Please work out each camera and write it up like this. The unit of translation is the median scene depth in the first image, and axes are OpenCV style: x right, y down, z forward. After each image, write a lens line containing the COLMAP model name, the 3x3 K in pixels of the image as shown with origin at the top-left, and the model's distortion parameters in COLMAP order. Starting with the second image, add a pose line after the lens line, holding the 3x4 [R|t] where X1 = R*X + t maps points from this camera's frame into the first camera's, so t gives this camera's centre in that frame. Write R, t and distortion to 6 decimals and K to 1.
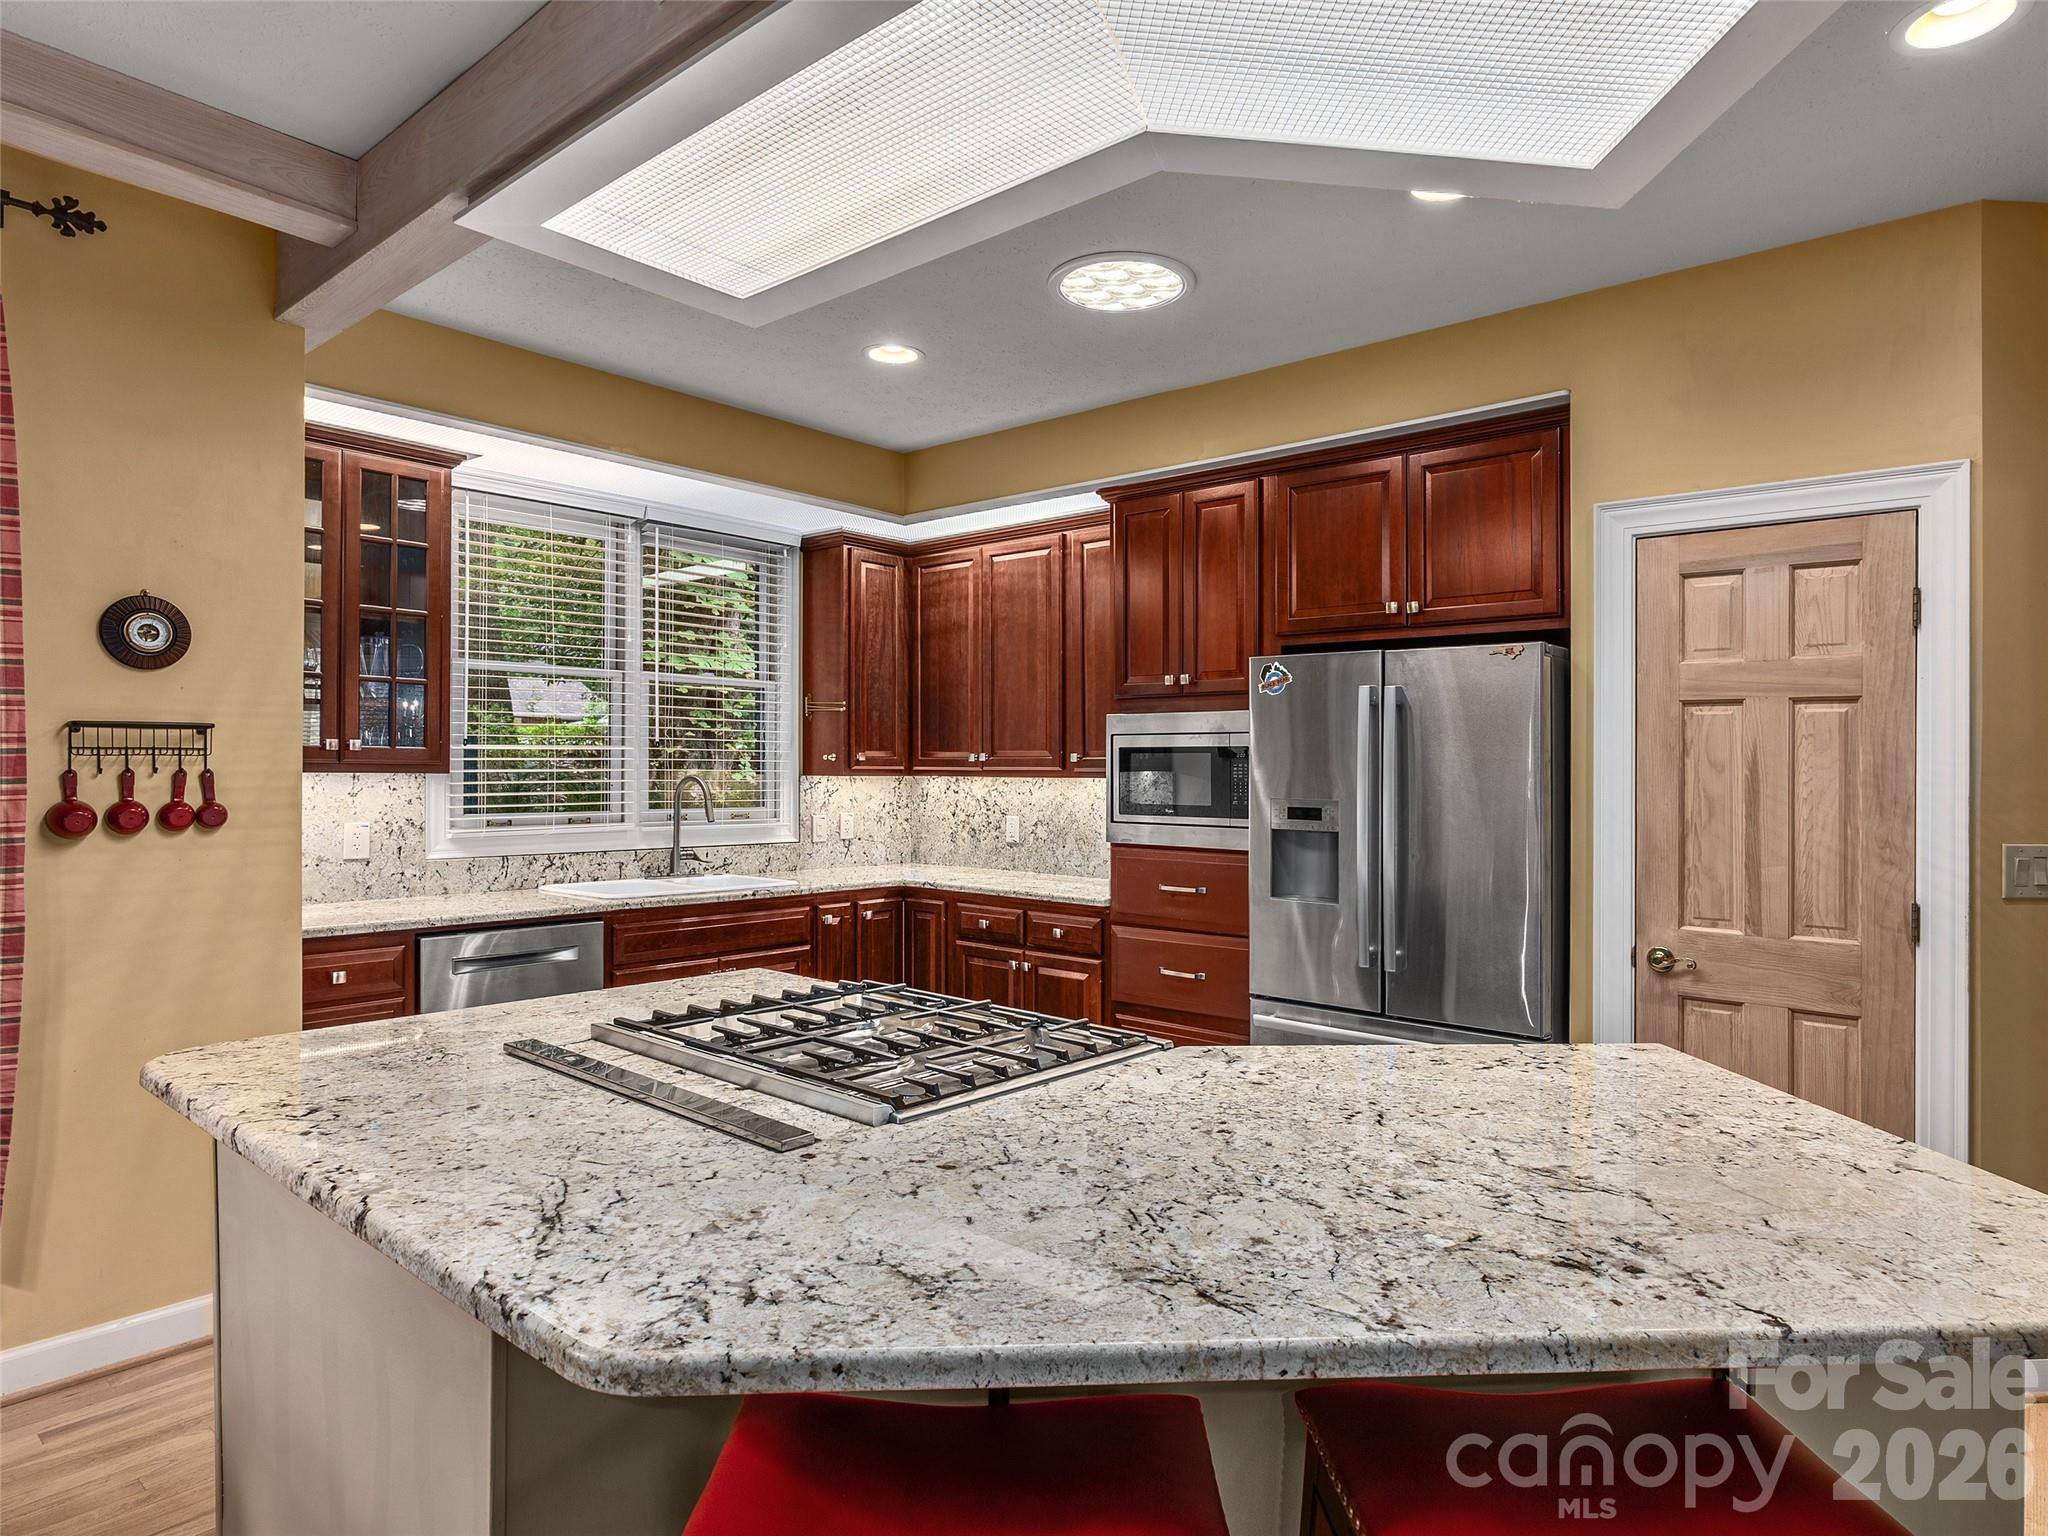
lens RADIAL K [[1144.1, 0, 1028.0], [0, 1144.1, 766.8], [0, 0, 1]] dist [-0.006020, 0.003163]
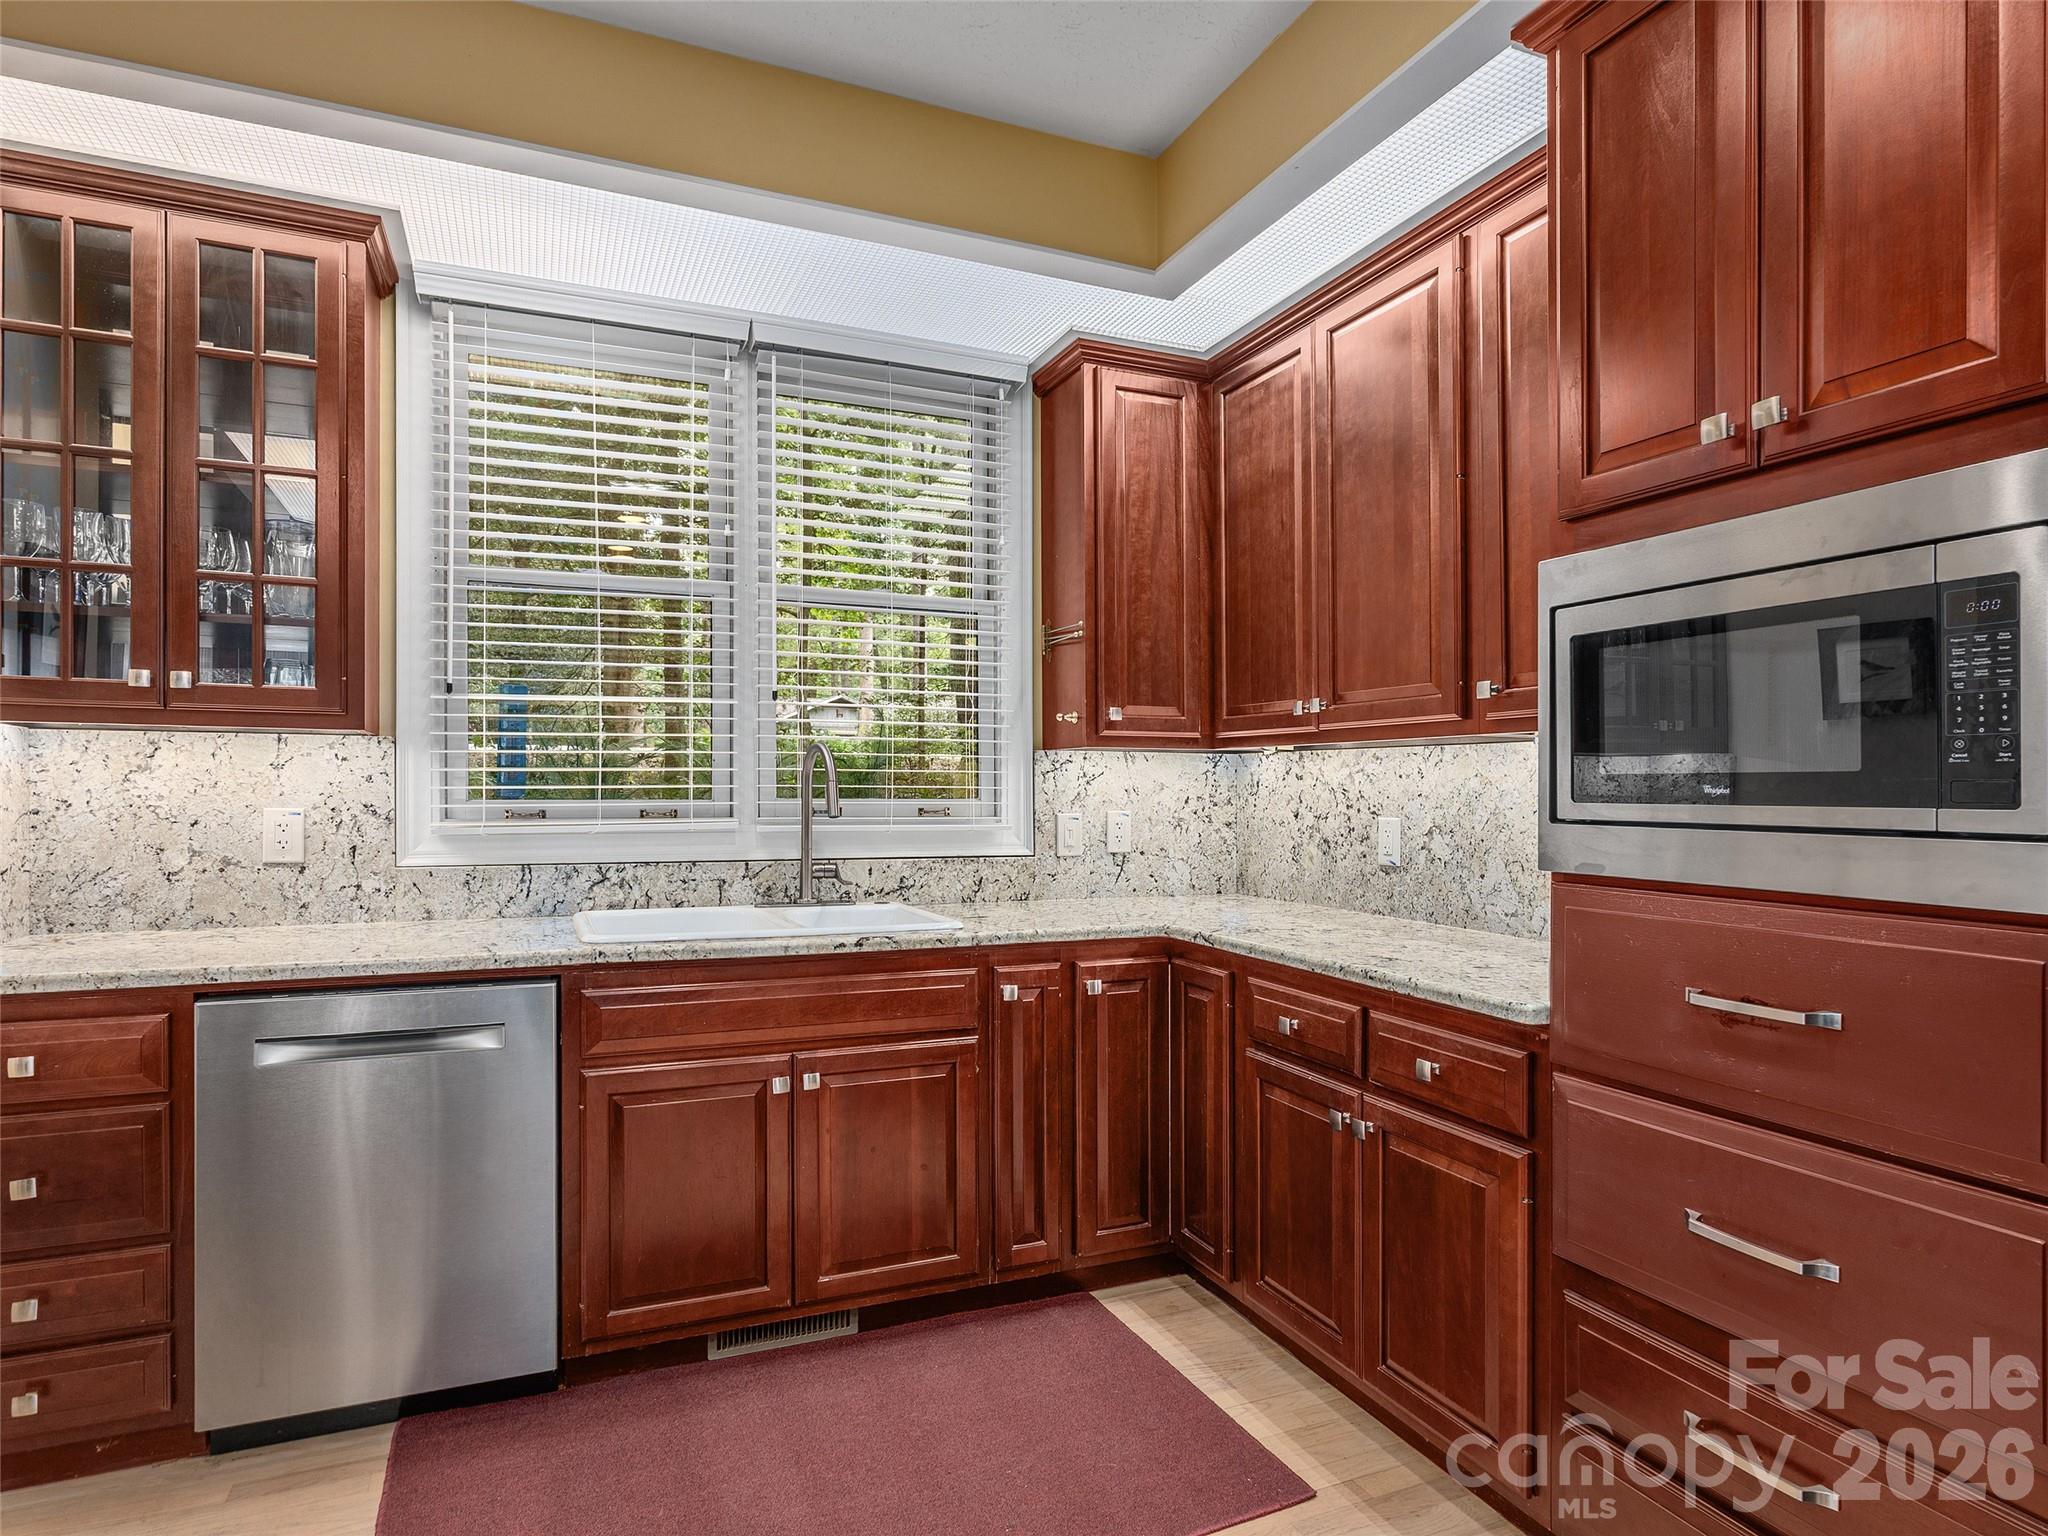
lens RADIAL K [[1144.1, 0, 1004.0], [0, 1144.1, 784.8], [0, 0, 1]] dist [-0.006020, 0.003163]
pose [[0.904790, -0.002522, -0.425850, 0.059898], [0.002944, 0.999996, 0.000334, 0.029651], [0.425848, -0.001556, 0.904794, 0.468796]]
